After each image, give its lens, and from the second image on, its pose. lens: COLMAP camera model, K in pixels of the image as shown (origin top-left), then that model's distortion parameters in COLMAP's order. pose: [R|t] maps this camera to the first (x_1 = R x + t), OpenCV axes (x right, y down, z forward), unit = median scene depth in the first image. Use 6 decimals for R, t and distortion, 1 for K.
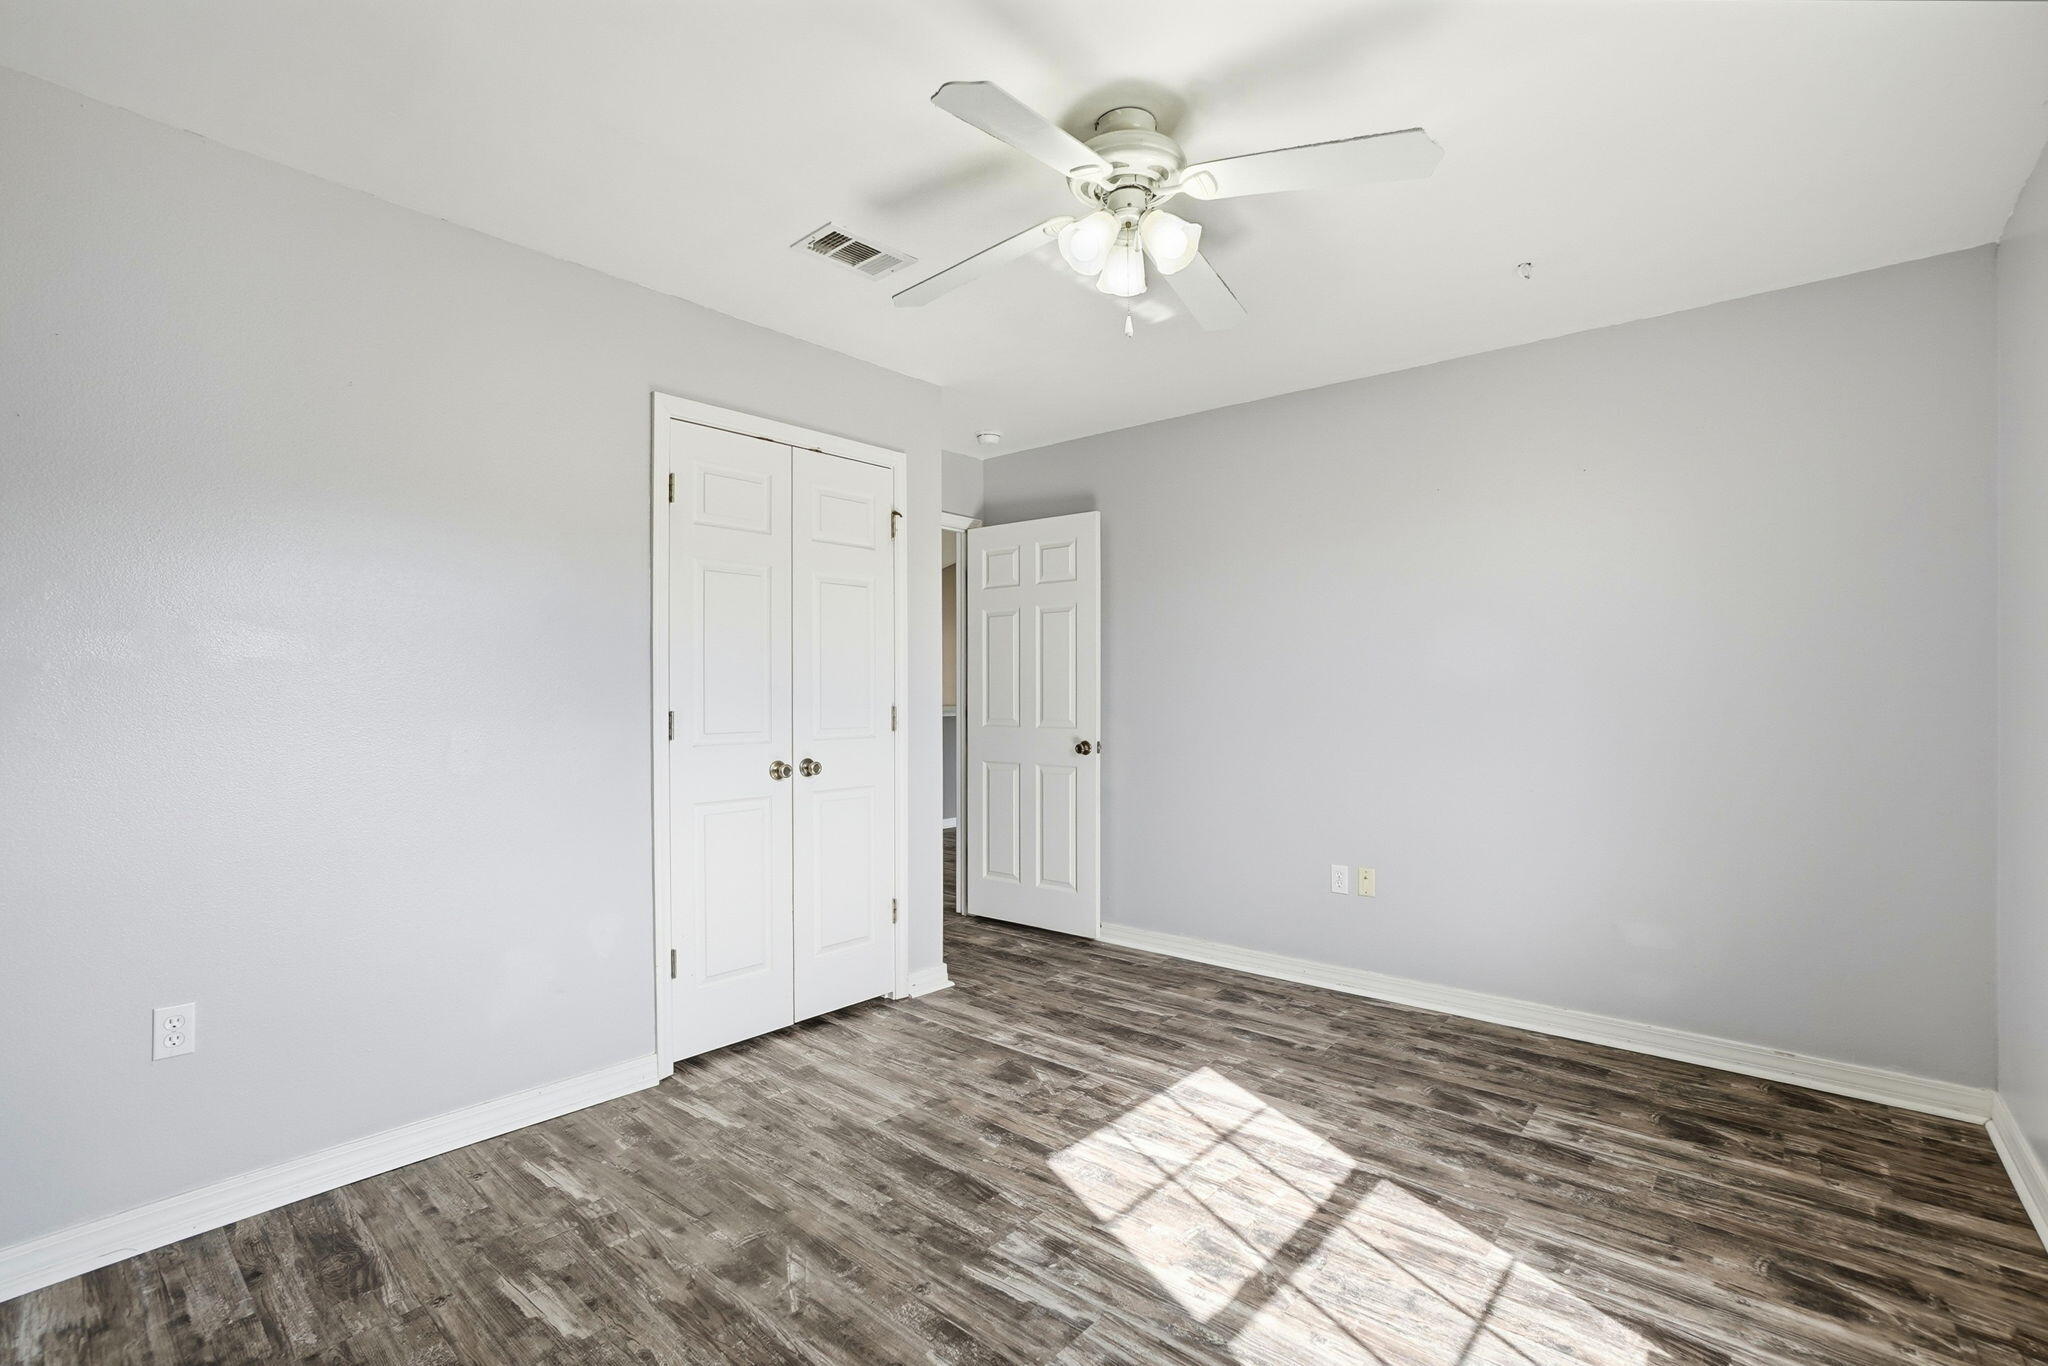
lens RADIAL K [[937.2, 0, 1022.1], [0, 937.2, 692.4], [0, 0, 1]] dist [-0.063808, 0.019765]
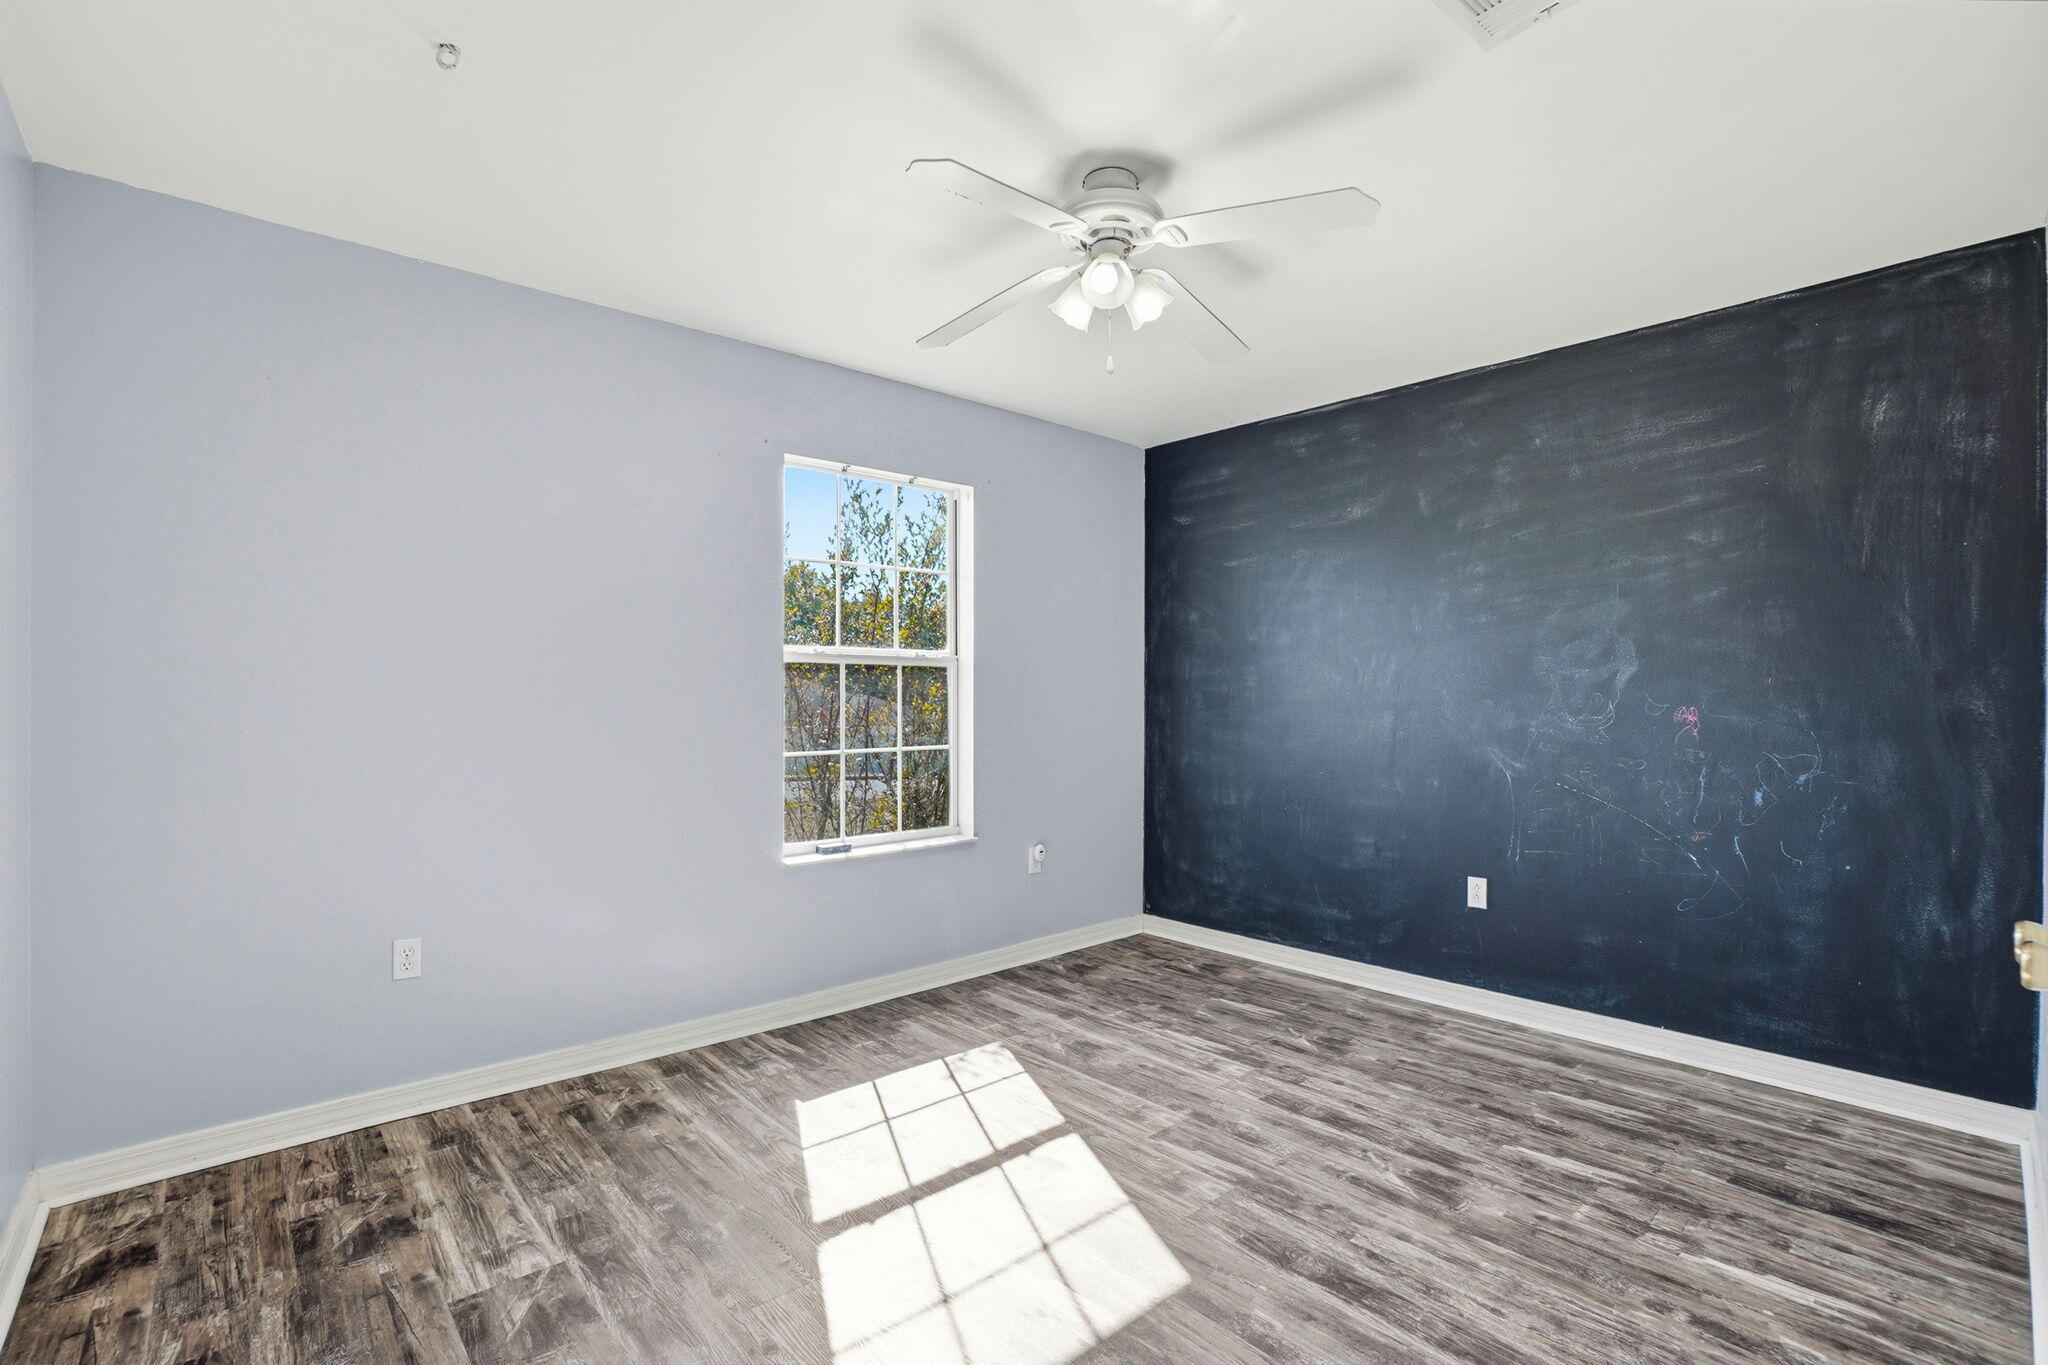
lens RADIAL K [[937.2, 0, 1022.1], [0, 937.2, 691.9], [0, 0, 1]] dist [-0.063808, 0.019765]
pose [[-0.991893, -0.001509, 0.127068, 0.076915], [-0.002246, 0.999981, -0.005657, 0.000726], [-0.127057, -0.005897, -0.991878, 2.072985]]
